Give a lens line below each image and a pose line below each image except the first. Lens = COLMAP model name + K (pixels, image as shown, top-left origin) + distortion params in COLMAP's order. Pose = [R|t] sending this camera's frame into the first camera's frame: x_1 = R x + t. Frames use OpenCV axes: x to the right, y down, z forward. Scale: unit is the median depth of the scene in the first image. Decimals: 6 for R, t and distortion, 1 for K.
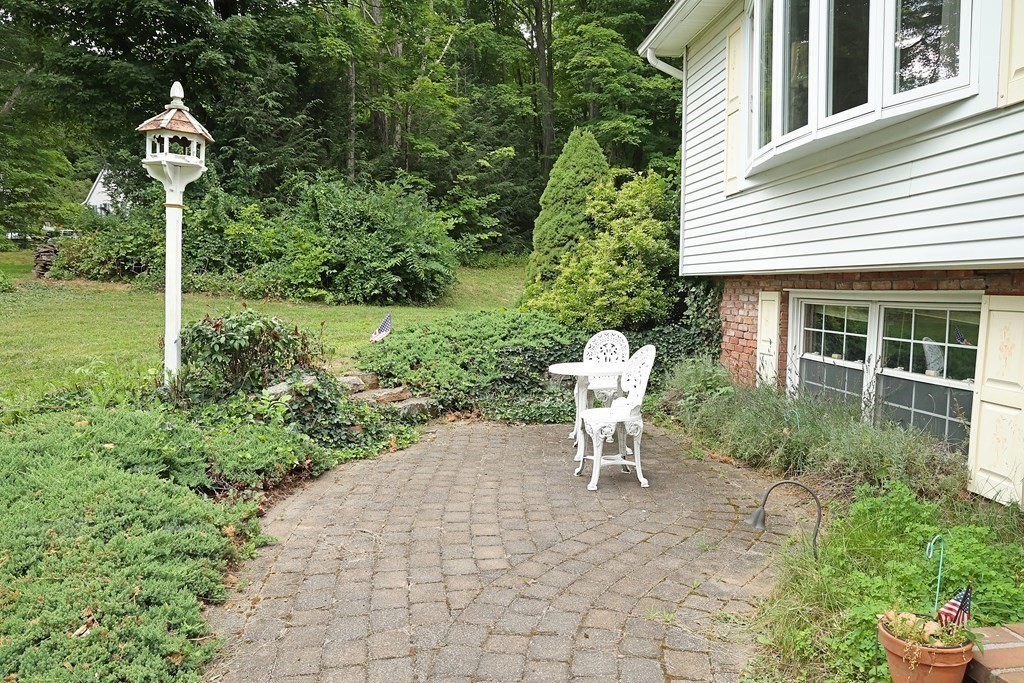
lens RADIAL K [[704.4, 0, 518.2], [0, 704.4, 335.2], [0, 0, 1]] dist [-0.085511, 0.058704]
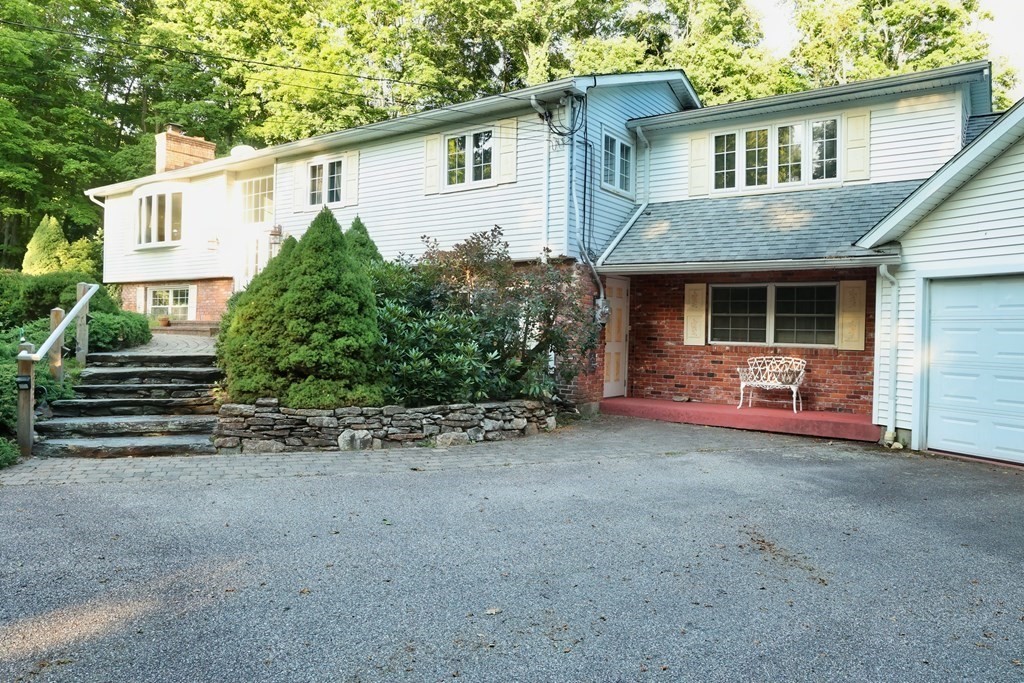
lens RADIAL K [[704.4, 0, 518.2], [0, 704.4, 335.2], [0, 0, 1]] dist [-0.085511, 0.058704]
pose [[0.655272, -0.003592, 0.755384, -0.908234], [0.038253, 0.998863, -0.028433, 0.320446], [-0.754424, 0.047527, 0.654665, -2.400646]]
